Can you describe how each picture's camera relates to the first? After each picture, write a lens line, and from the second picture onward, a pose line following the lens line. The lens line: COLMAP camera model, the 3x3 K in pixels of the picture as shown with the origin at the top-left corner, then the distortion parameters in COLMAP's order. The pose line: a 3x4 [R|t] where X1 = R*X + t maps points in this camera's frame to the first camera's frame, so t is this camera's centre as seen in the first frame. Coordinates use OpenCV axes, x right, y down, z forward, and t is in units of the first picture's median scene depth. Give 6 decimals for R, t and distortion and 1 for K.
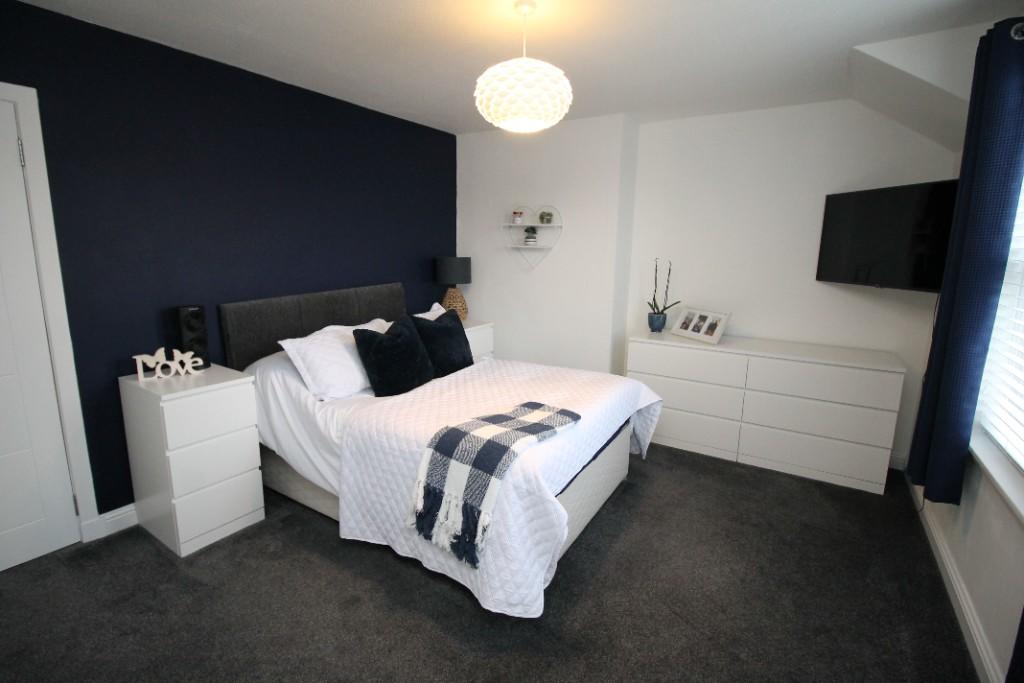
lens RADIAL K [[480.2, 0, 513.9], [0, 480.2, 331.6], [0, 0, 1]] dist [0.000562, -0.014028]
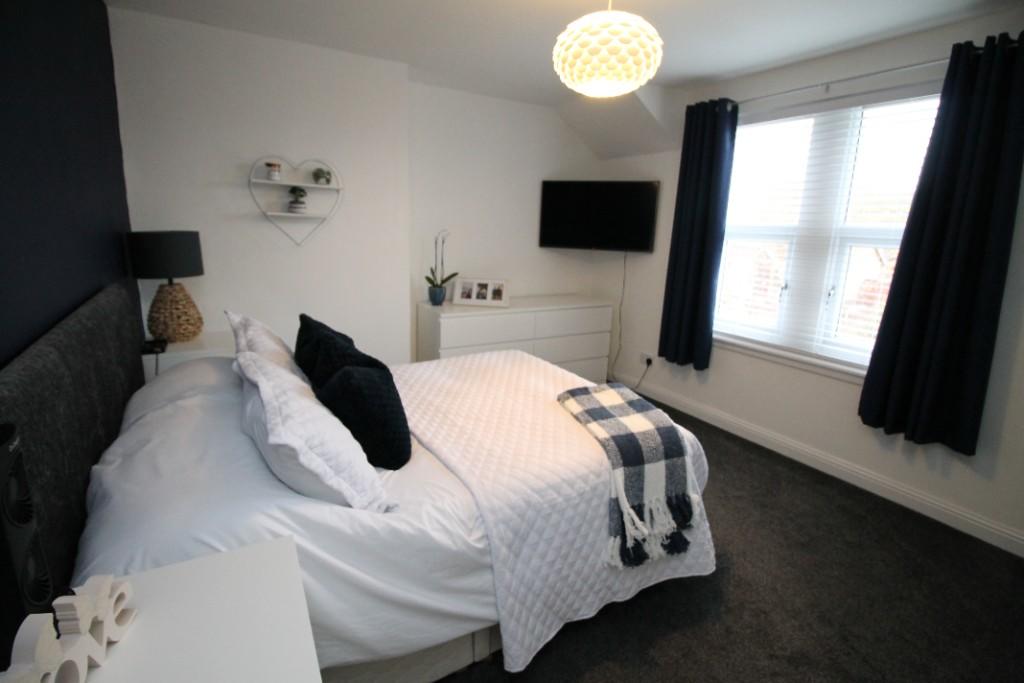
lens RADIAL K [[480.2, 0, 513.9], [0, 480.2, 331.6], [0, 0, 1]] dist [0.000562, -0.014028]
pose [[0.439551, -0.196560, 0.876447, -0.550368], [0.126809, 0.979569, 0.156091, -0.086988], [-0.889221, 0.042531, 0.455496, 0.440926]]
